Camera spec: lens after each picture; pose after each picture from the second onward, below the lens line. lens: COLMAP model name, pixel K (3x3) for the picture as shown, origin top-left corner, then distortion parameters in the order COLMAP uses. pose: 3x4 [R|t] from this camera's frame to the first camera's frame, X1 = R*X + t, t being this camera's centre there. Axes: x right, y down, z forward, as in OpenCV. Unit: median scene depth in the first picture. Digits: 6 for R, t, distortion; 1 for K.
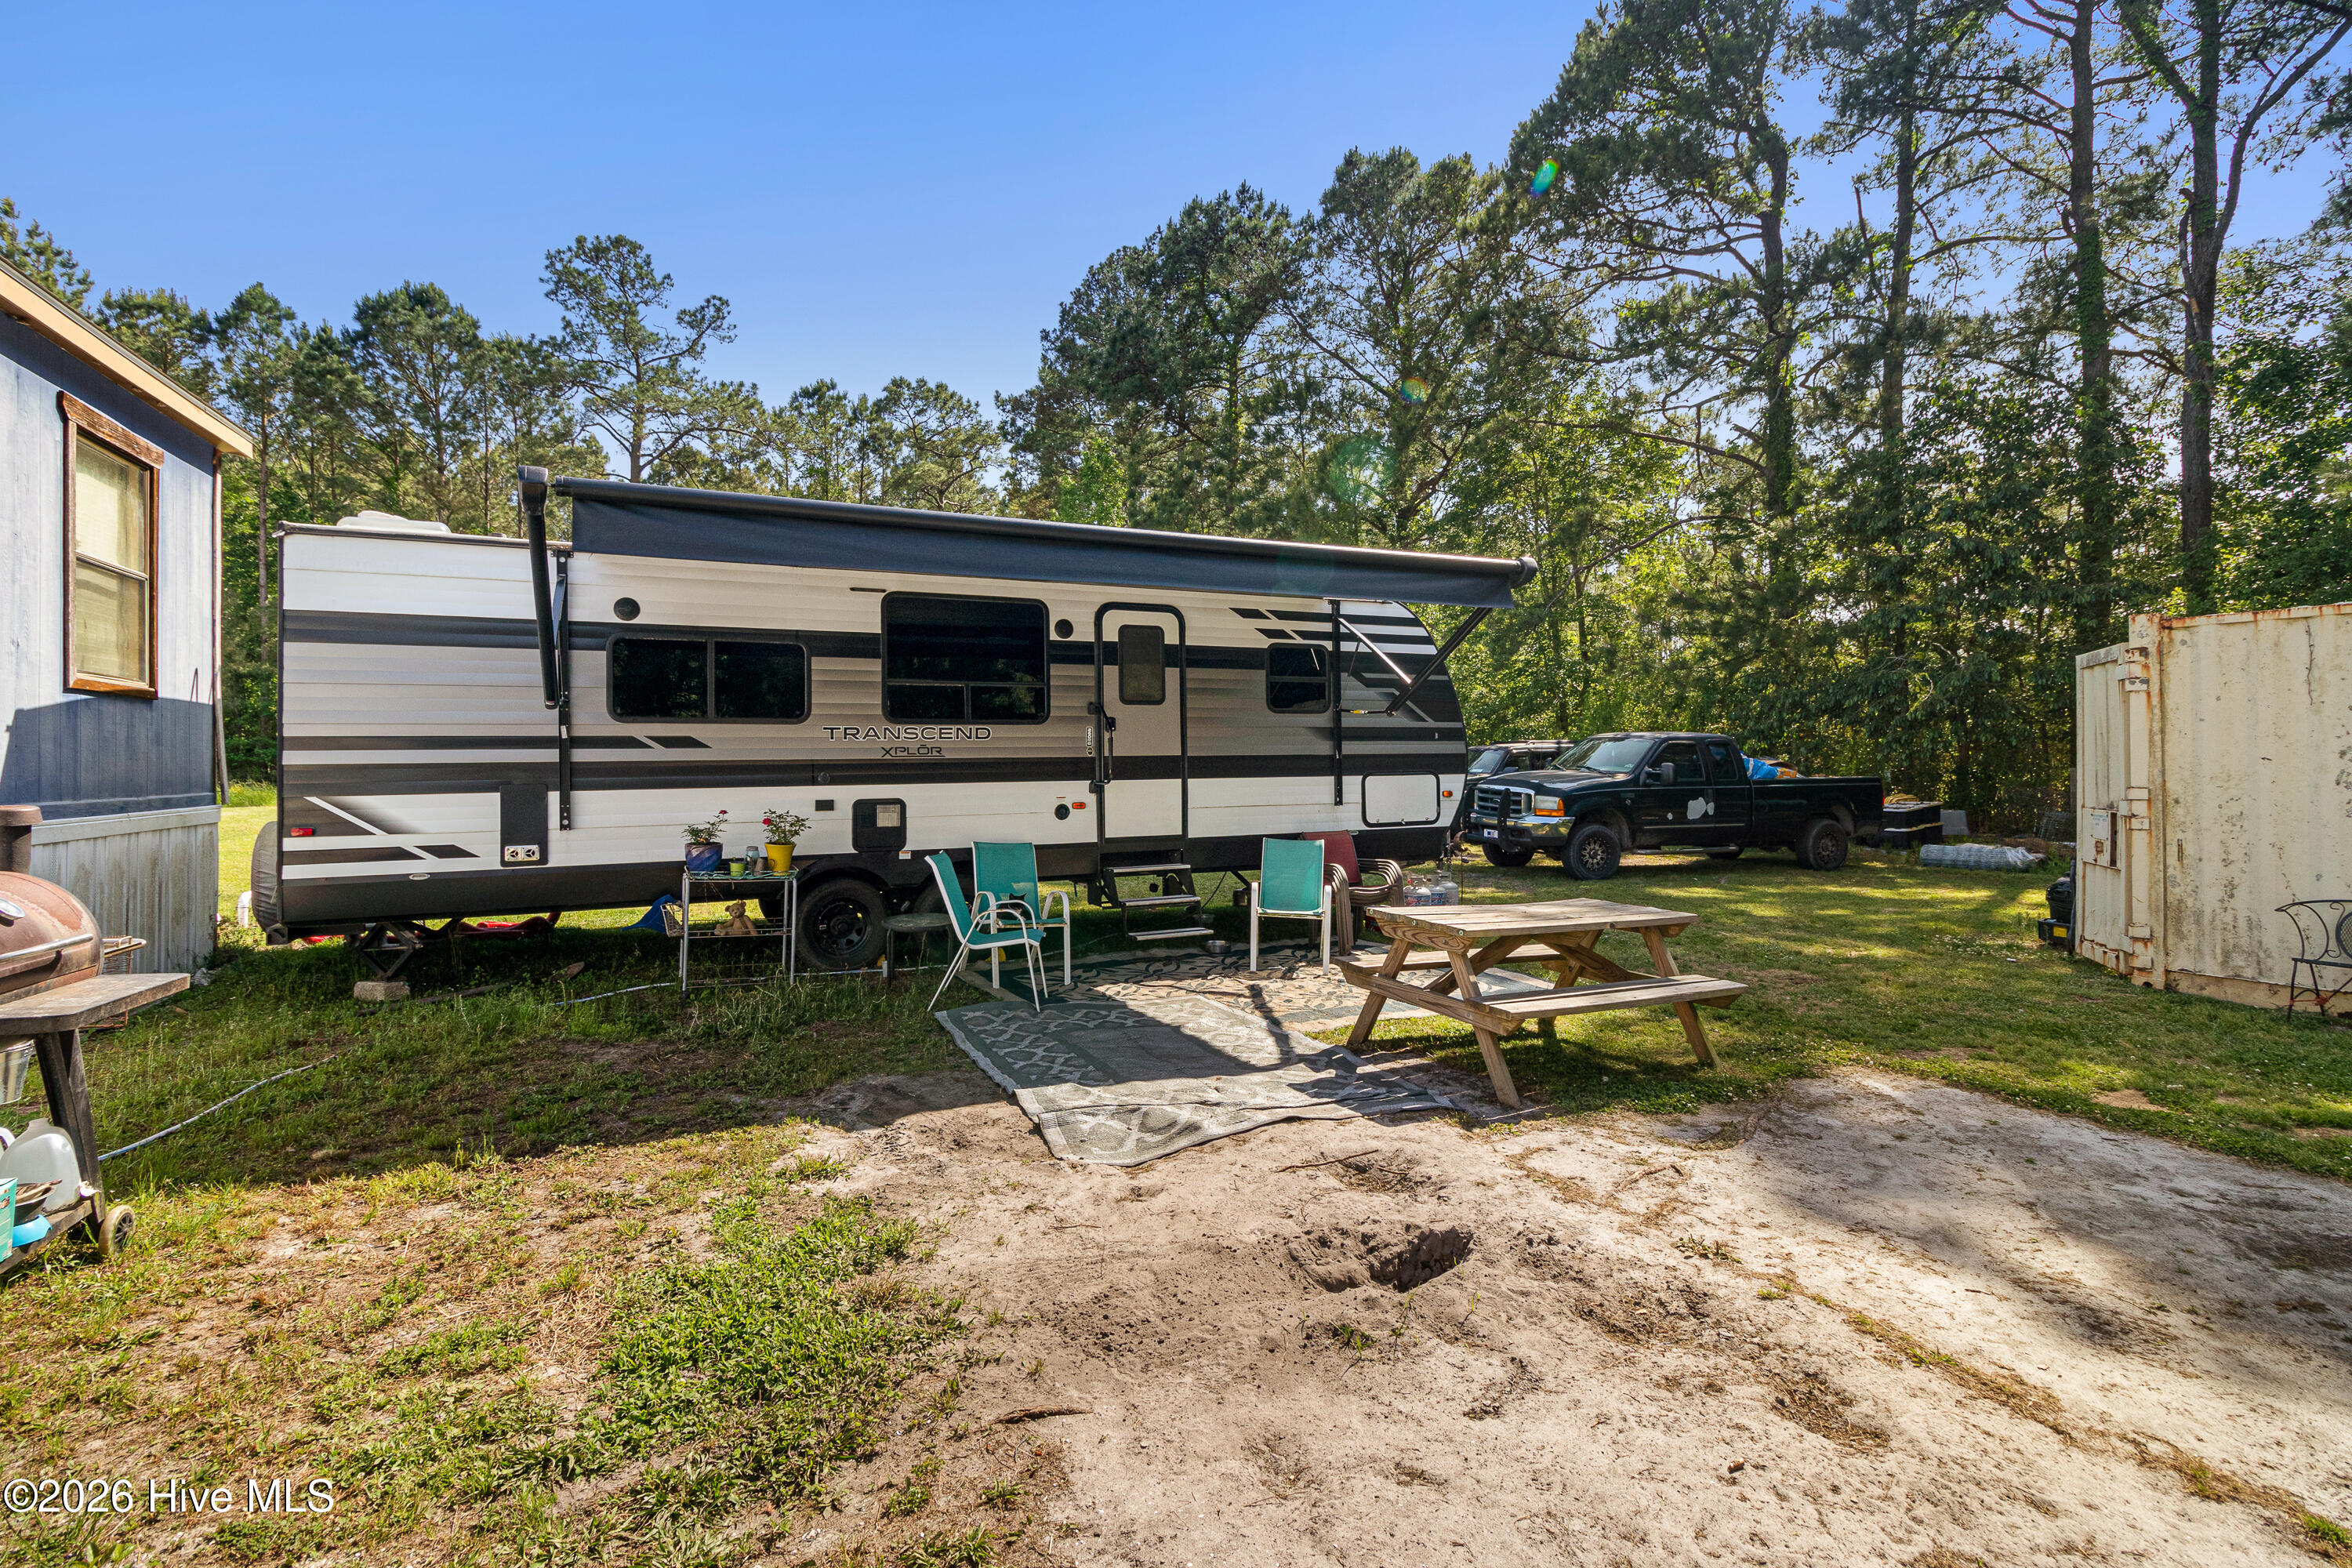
lens RADIAL K [[1114.9, 0, 1174.8], [0, 1114.9, 752.1], [0, 0, 1]] dist [0.003596, -0.000598]
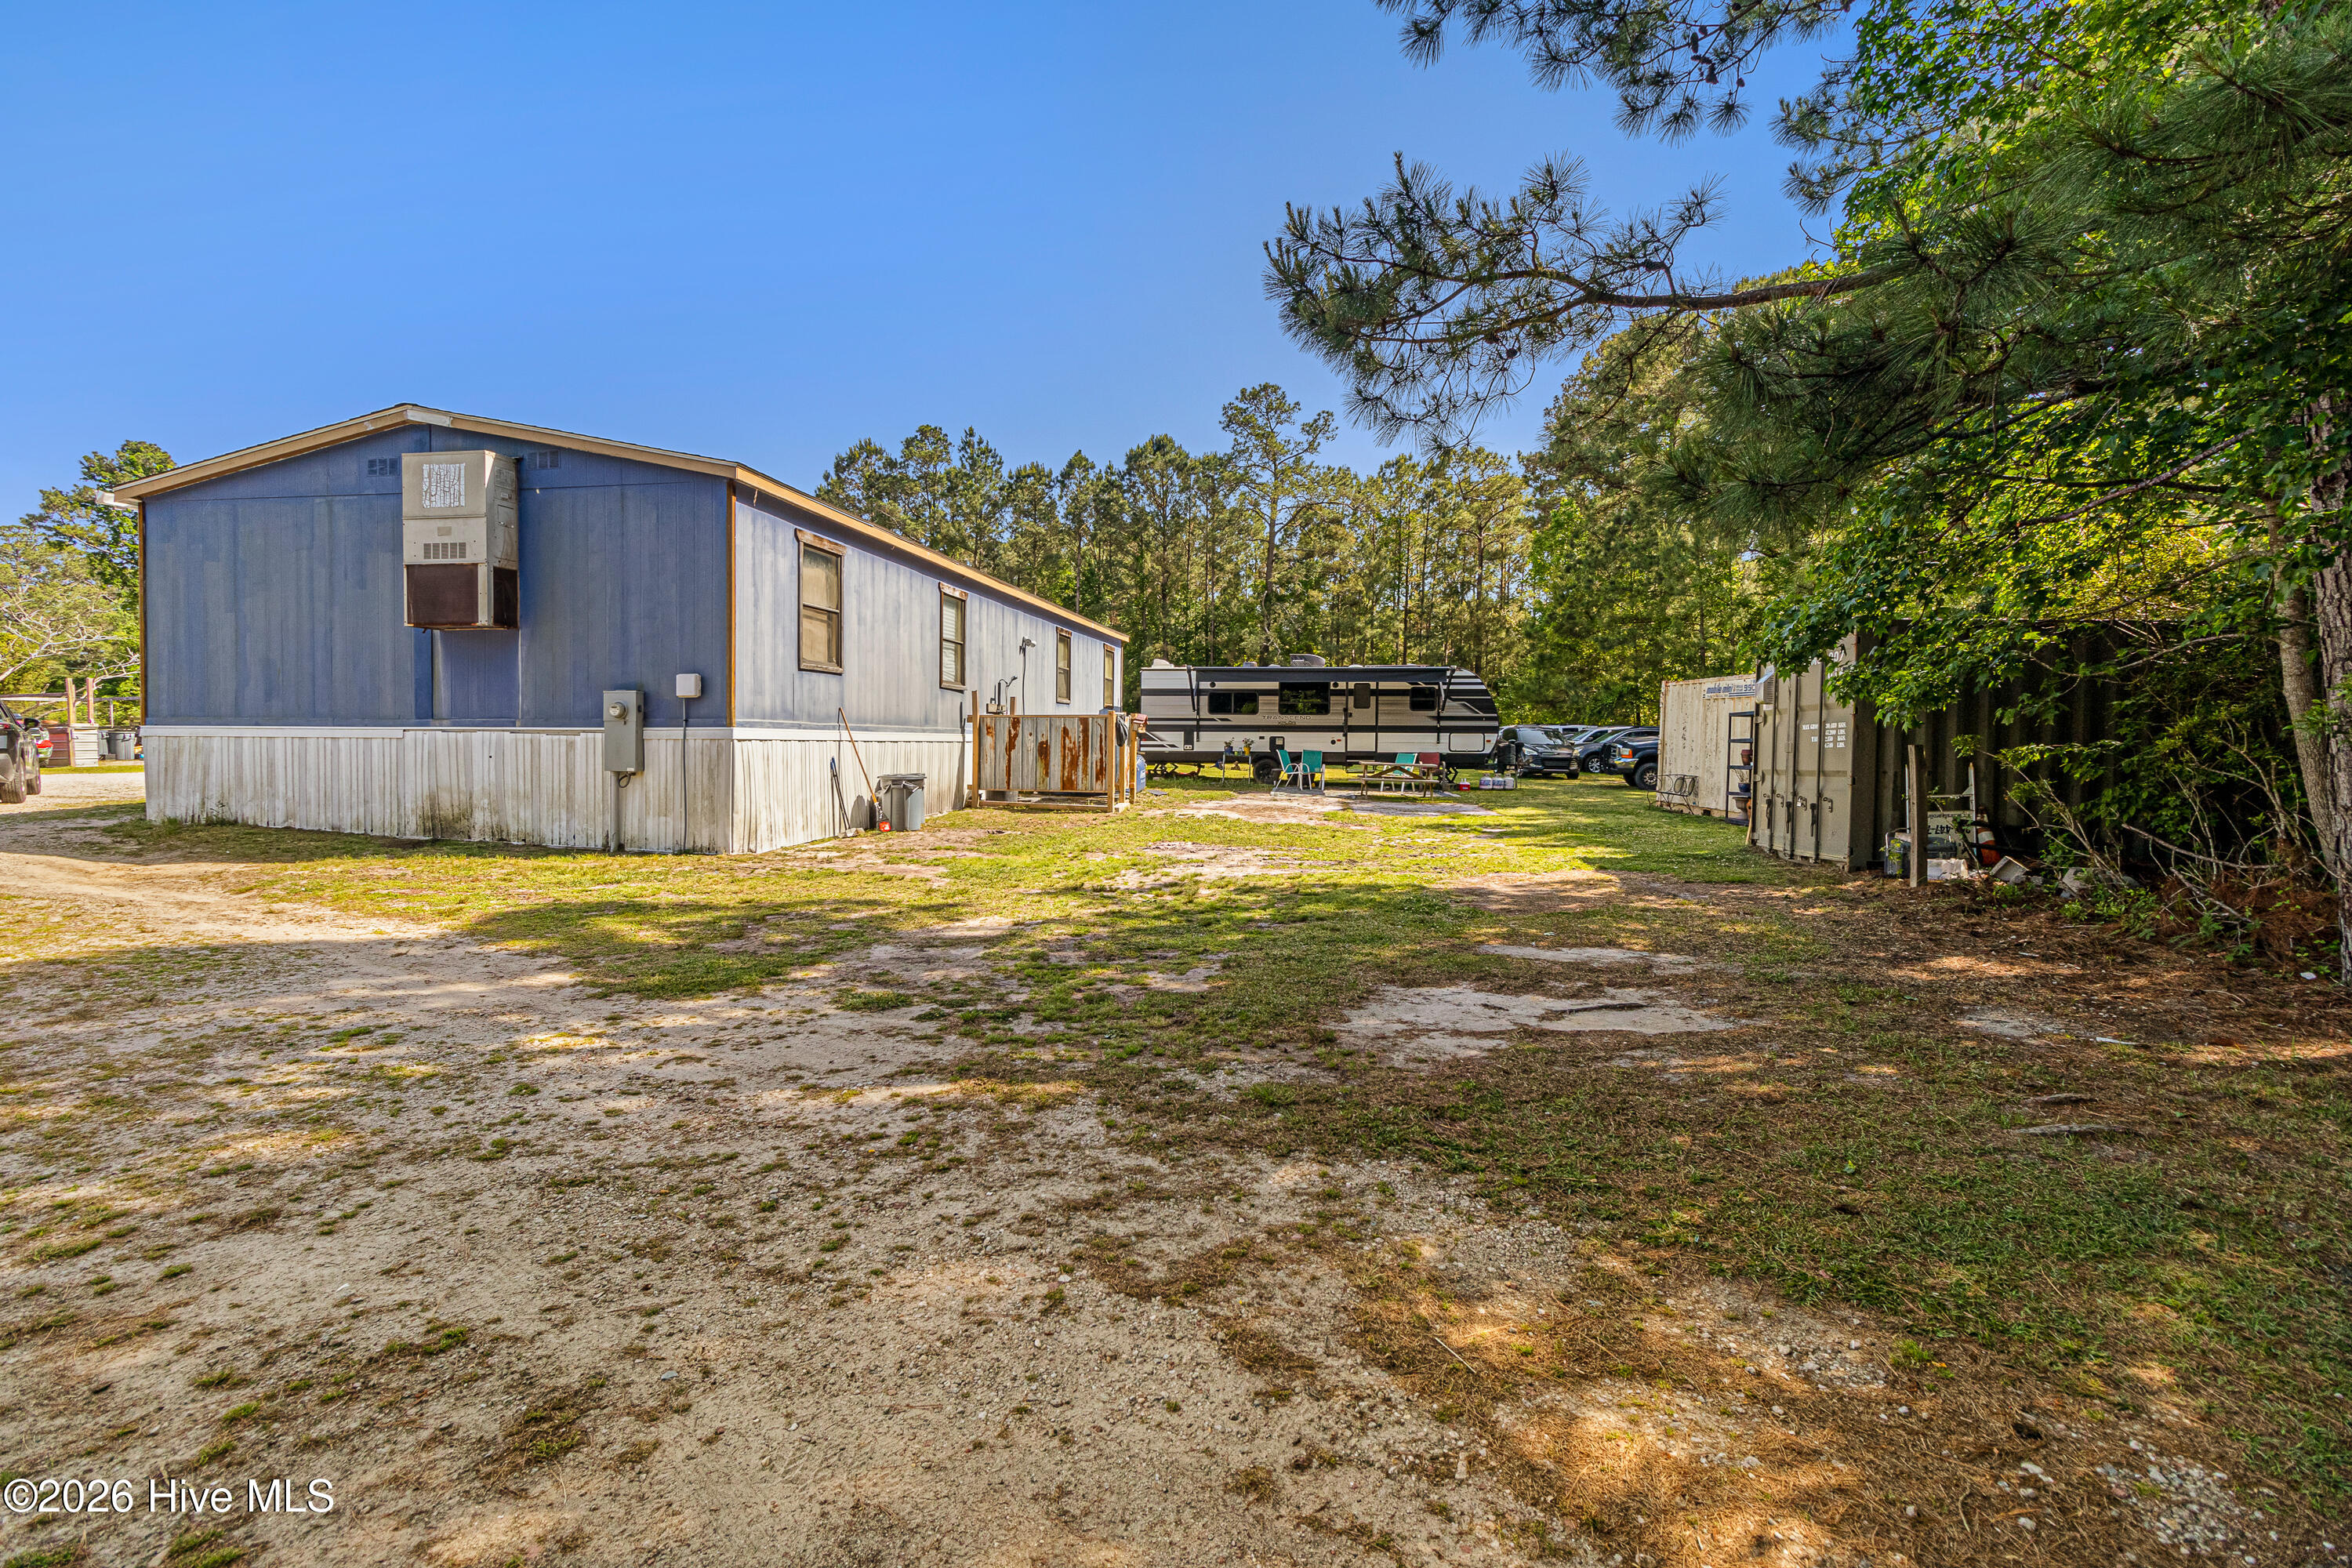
lens RADIAL K [[1105.1, 0, 1162.3], [0, 1105.1, 738.0], [0, 0, 1]] dist [0.010130, -0.000096]
pose [[0.837098, 0.017373, -0.546778, 1.213481], [-0.011504, 0.999834, 0.014156, 0.001755], [0.546933, -0.005559, 0.837158, -1.911477]]
